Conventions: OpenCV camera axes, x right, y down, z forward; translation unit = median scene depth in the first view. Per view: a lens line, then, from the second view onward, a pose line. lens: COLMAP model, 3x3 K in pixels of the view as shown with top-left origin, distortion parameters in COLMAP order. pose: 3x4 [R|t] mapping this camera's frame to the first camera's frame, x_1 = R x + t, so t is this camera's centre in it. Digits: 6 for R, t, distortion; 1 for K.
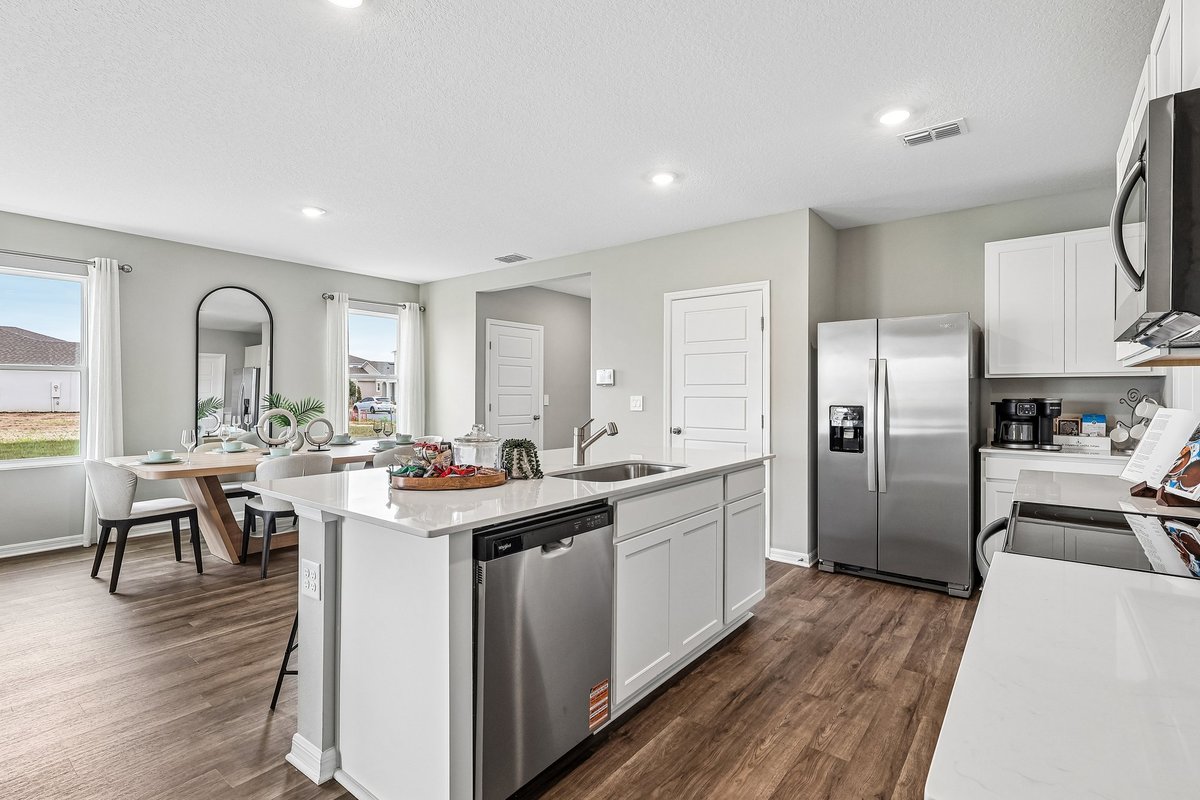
lens RADIAL K [[561.6, 0, 601.0], [0, 561.6, 395.8], [0, 0, 1]] dist [-0.003038, 0.001629]
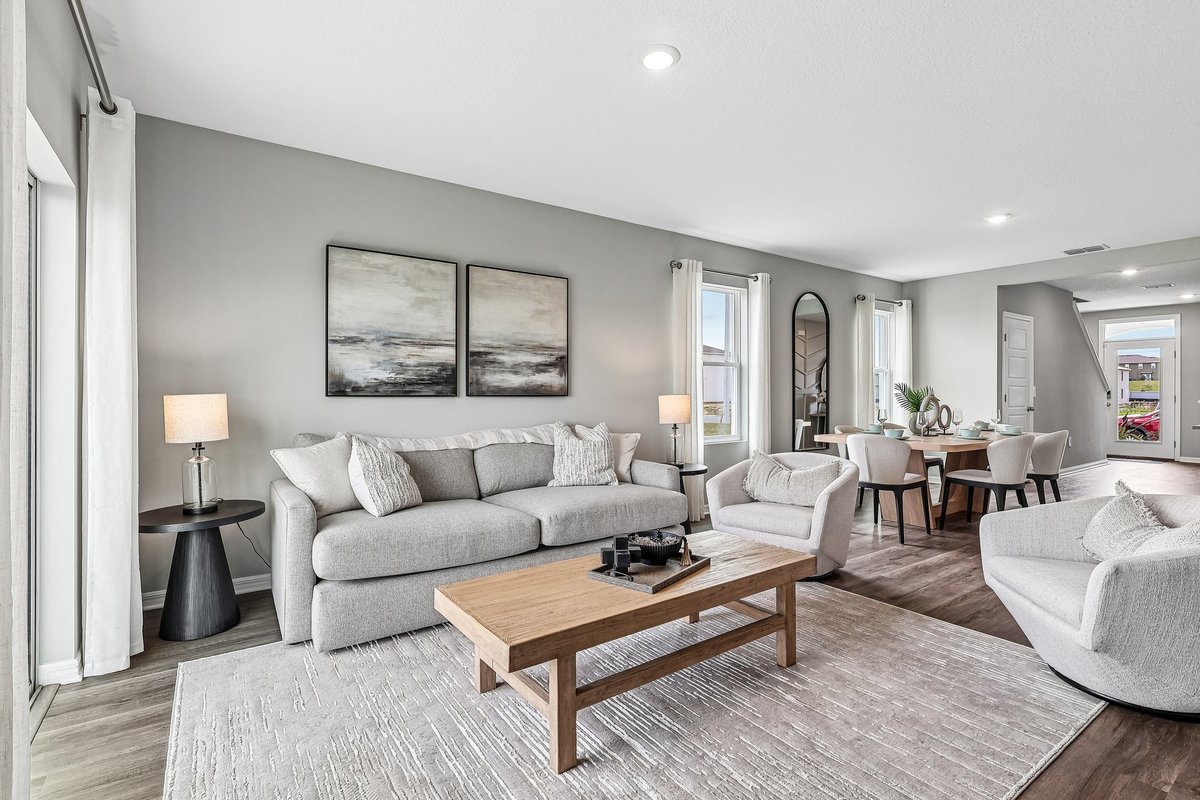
lens RADIAL K [[561.6, 0, 600.7], [0, 561.6, 393.0], [0, 0, 1]] dist [-0.003038, 0.001629]
pose [[0.957207, -0.002663, -0.289393, -0.772055], [0.001436, 0.999989, -0.004453, 0.018582], [0.289402, 0.003847, 0.957200, -0.239435]]
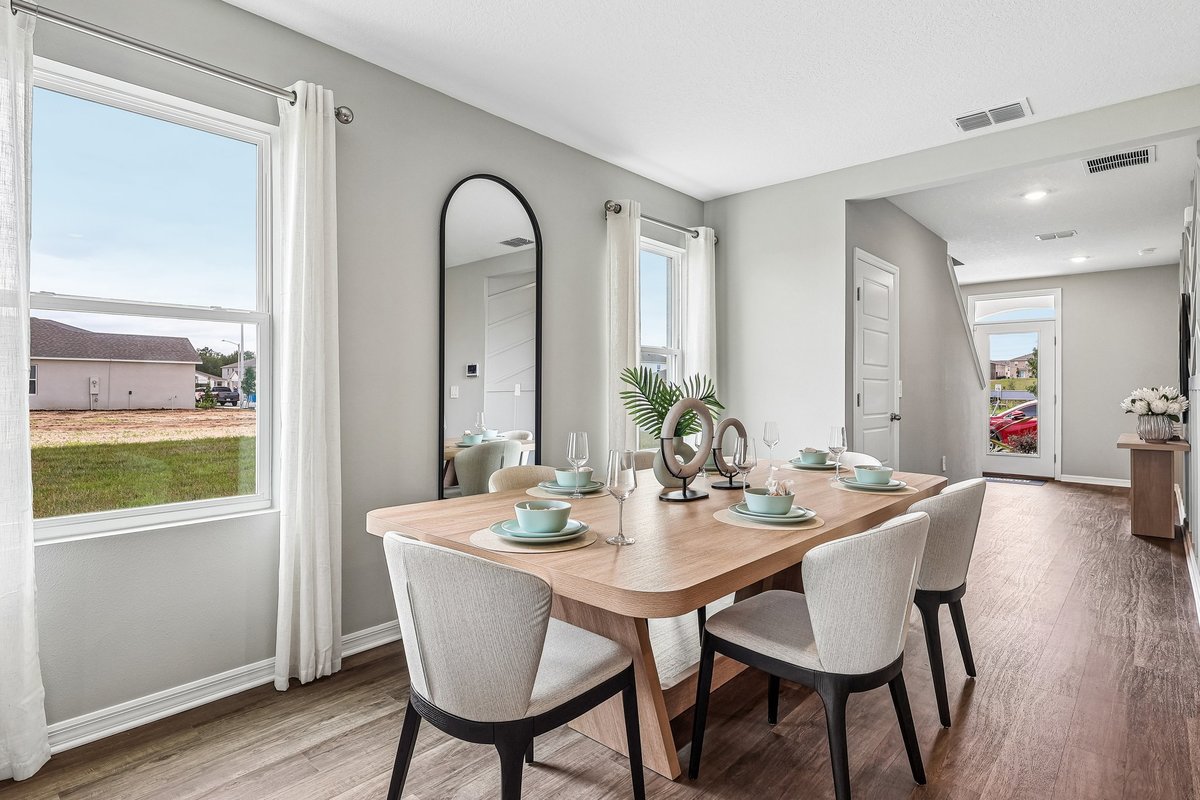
lens RADIAL K [[611.7, 0, 598.9], [0, 611.7, 389.7], [0, 0, 1]] dist [0.005751, -0.000644]
pose [[0.997328, -0.001624, -0.073041, -0.535096], [0.001251, 0.999986, -0.005161, 0.016331], [0.073049, 0.005056, 0.997316, 0.439351]]
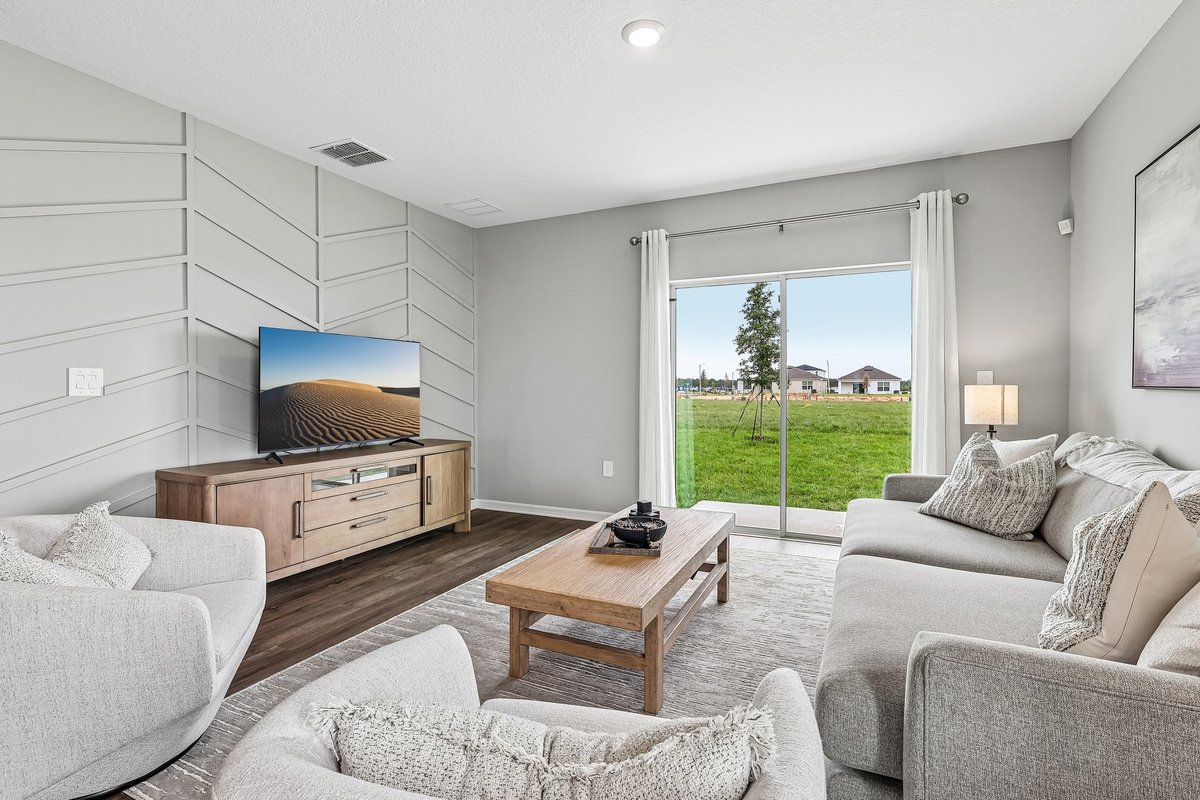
lens RADIAL K [[561.6, 0, 598.3], [0, 561.6, 389.6], [0, 0, 1]] dist [-0.003038, 0.001629]
pose [[-0.977250, 0.003006, -0.212070, -0.729122], [0.000729, 0.999941, 0.010812, 0.015014], [0.212090, 0.010411, -0.977195, 0.668342]]
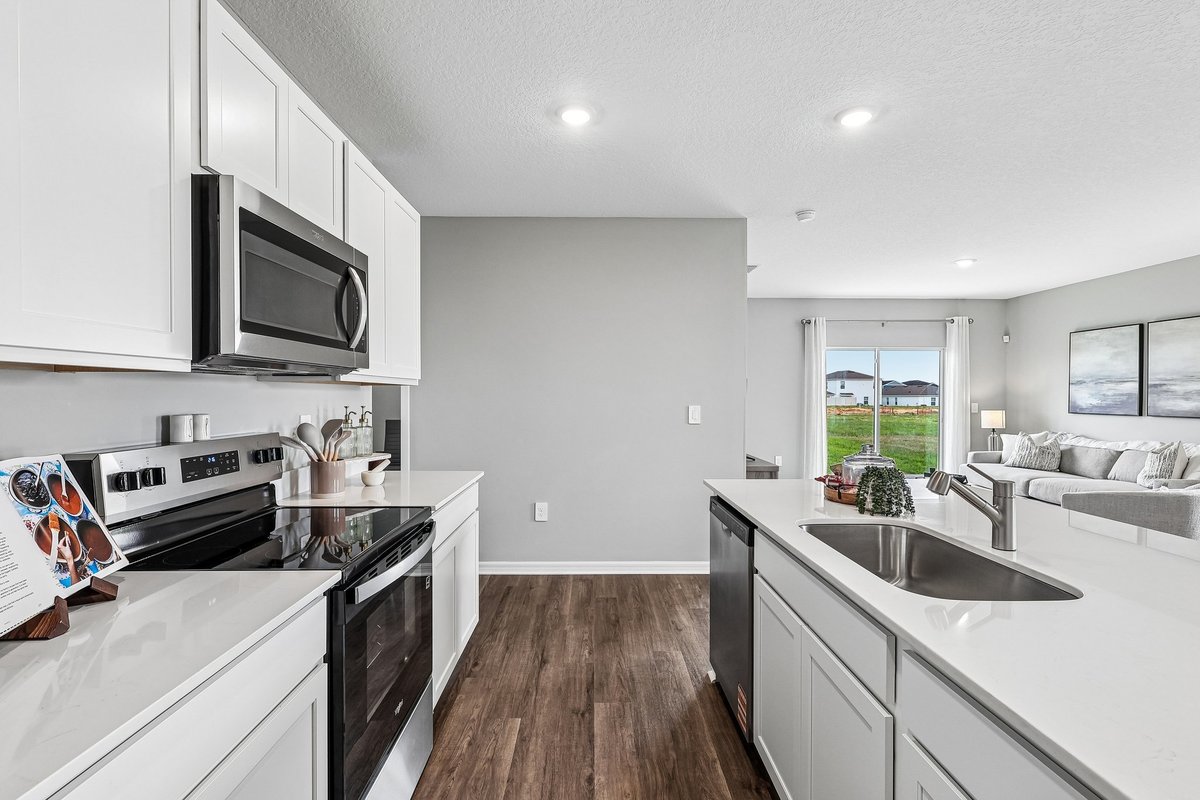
lens RADIAL K [[561.6, 0, 600.1], [0, 561.6, 398.8], [0, 0, 1]] dist [-0.003038, 0.001629]
pose [[-0.777178, -0.001443, -0.629279, 0.323808], [-0.006843, 0.999958, 0.006157, -0.013526], [0.629244, 0.009092, -0.777155, 0.613570]]
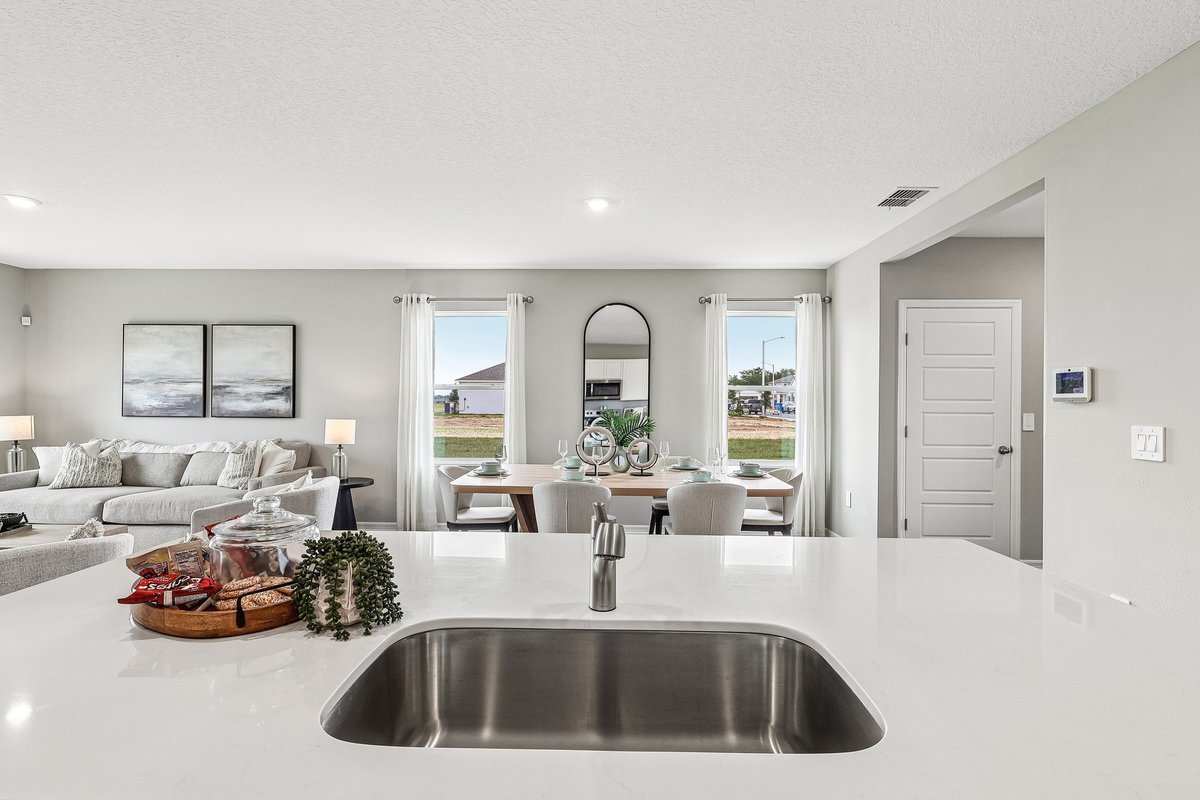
lens RADIAL K [[561.6, 0, 600.6], [0, 561.6, 400.6], [0, 0, 1]] dist [-0.003038, 0.001629]
pose [[0.600248, 0.001728, -0.799812, 0.152507], [-0.007311, 0.999968, -0.003327, -0.014699], [0.799781, 0.007844, 0.600241, 0.389063]]
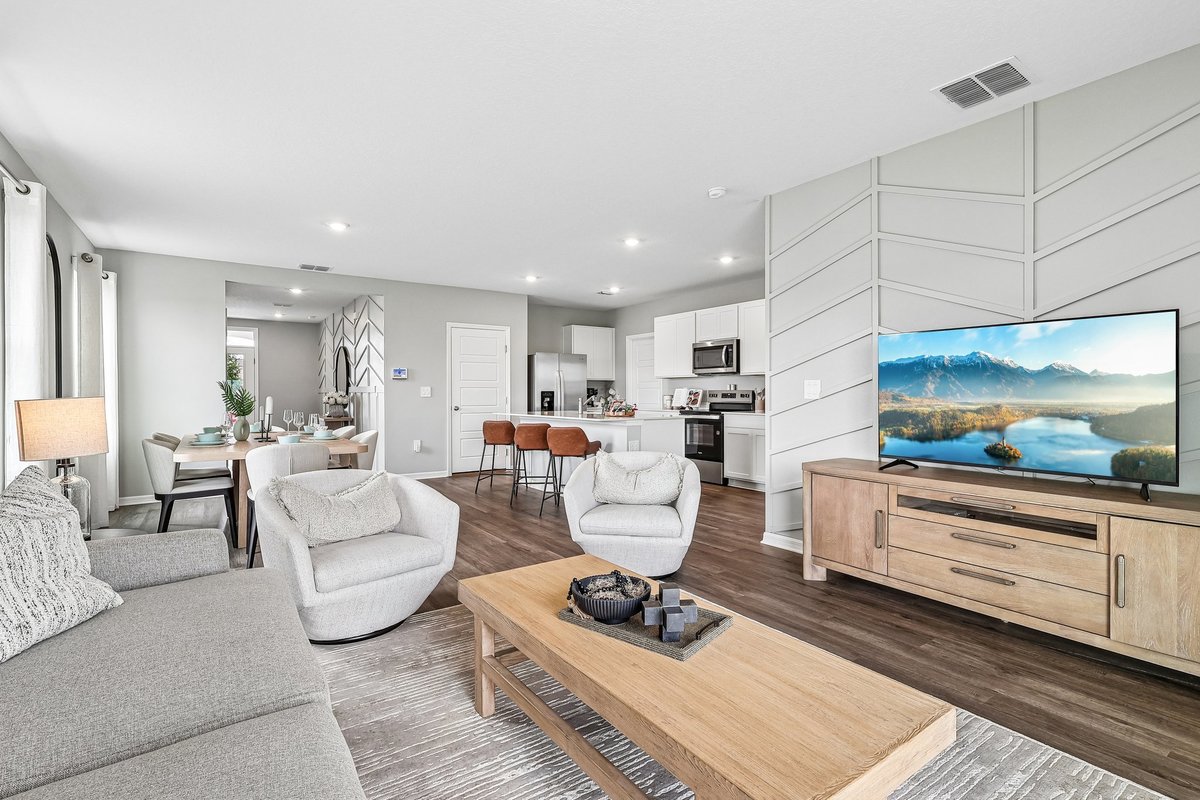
lens RADIAL K [[561.6, 0, 595.3], [0, 561.6, 392.7], [0, 0, 1]] dist [-0.003038, 0.001629]
pose [[0.300770, -0.003769, 0.953689, -1.192178], [0.006444, 0.999977, 0.001920, 0.015519], [-0.953675, 0.005568, 0.300787, 0.115604]]
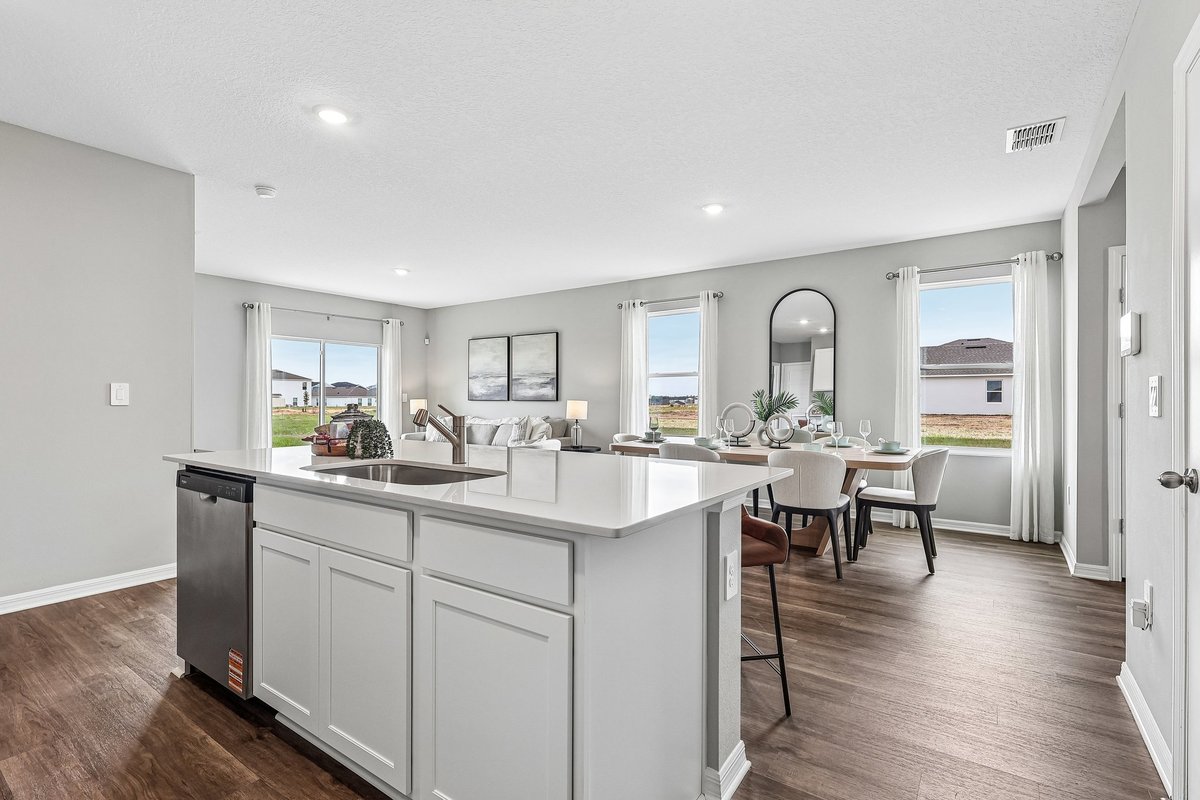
lens RADIAL K [[561.6, 0, 600.6], [0, 561.6, 397.9], [0, 0, 1]] dist [-0.003038, 0.001629]
pose [[0.052580, -0.004255, -0.998608, 0.398542], [-0.005069, 0.999977, -0.004528, 0.017297], [0.998604, 0.005300, 0.052557, 0.602298]]
